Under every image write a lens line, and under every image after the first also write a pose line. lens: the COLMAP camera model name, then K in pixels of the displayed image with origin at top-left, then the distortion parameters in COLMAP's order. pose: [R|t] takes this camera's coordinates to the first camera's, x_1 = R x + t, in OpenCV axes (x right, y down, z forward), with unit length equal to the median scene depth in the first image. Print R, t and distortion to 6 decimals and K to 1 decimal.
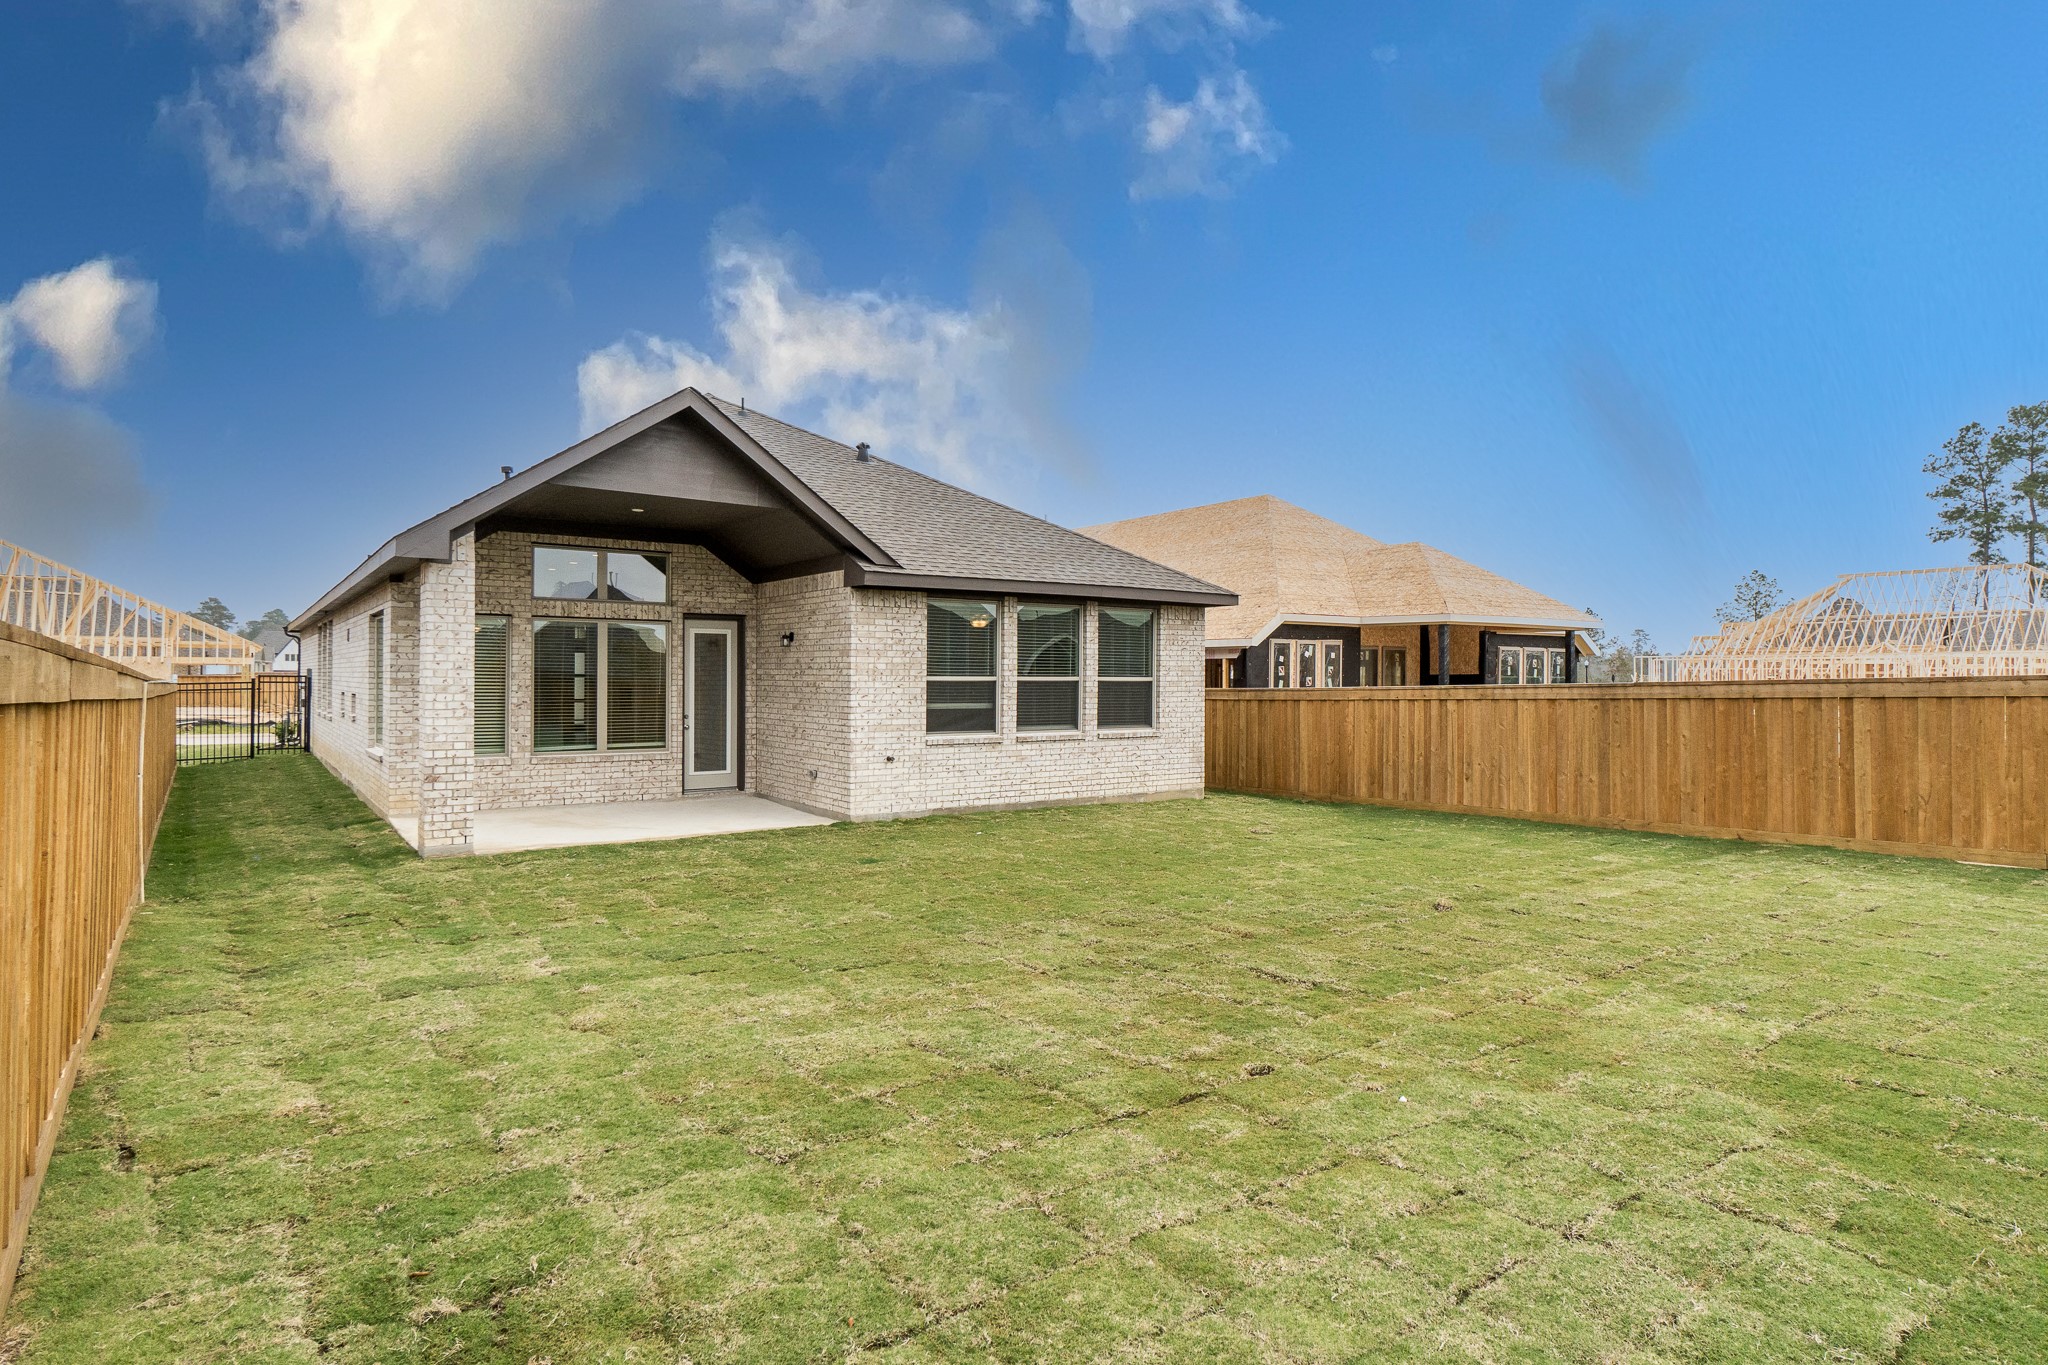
lens RADIAL K [[1213.2, 0, 1024.0], [0, 1213.2, 682.5], [0, 0, 1]] dist [0.003229, 0.000531]
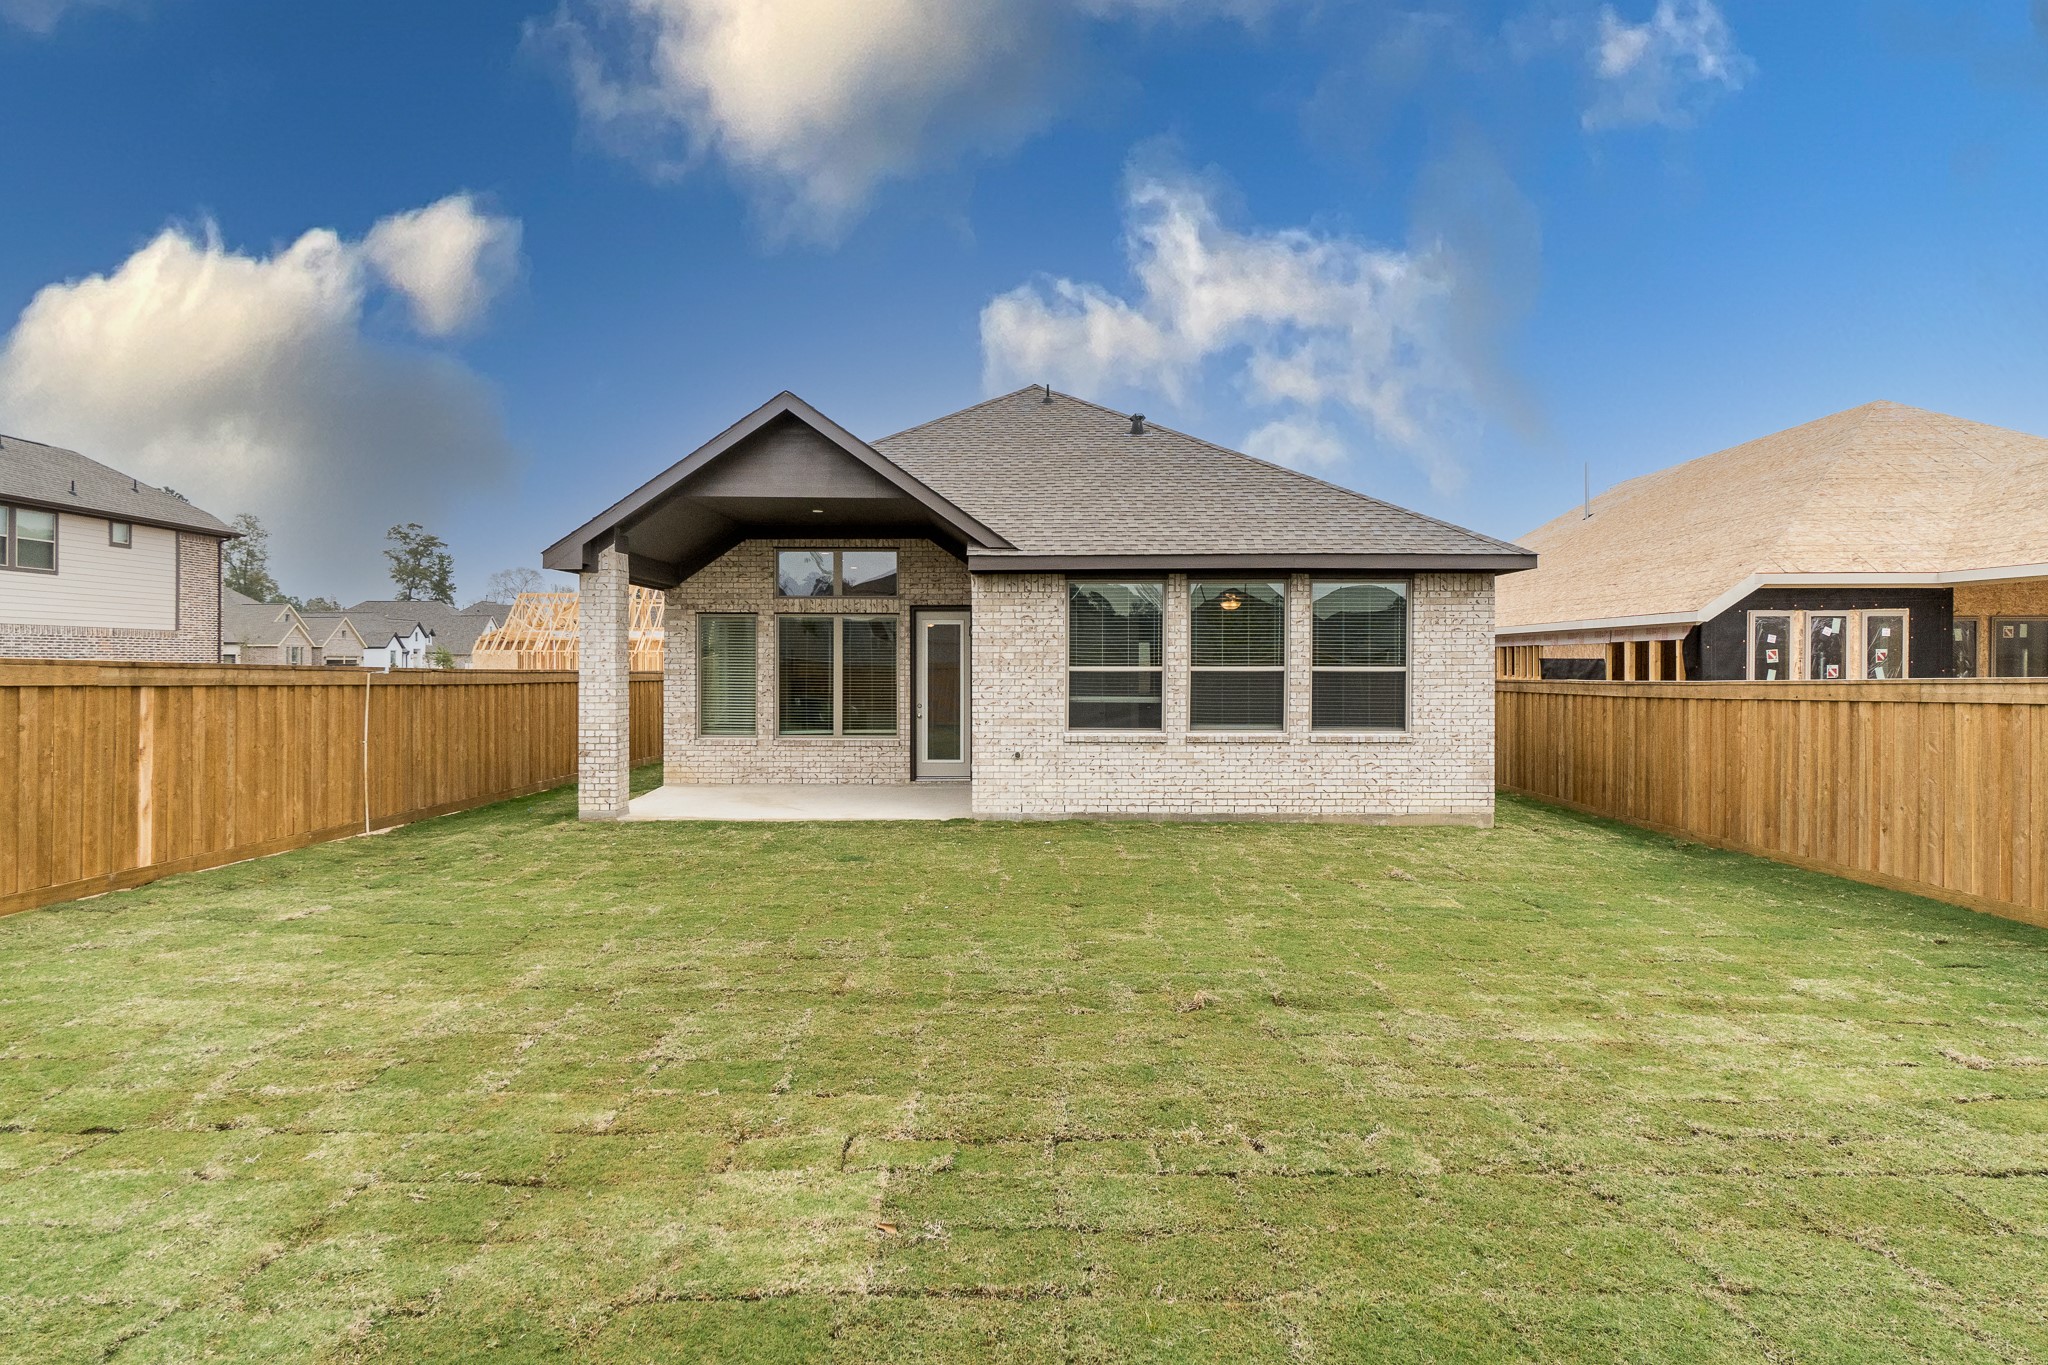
lens RADIAL K [[1213.2, 0, 1024.0], [0, 1213.2, 682.5], [0, 0, 1]] dist [0.003229, 0.000531]
pose [[0.771449, 0.006638, -0.636257, 0.441601], [-0.000005, 0.999946, 0.010427, -0.002416], [0.636291, -0.008041, 0.771407, 0.258456]]
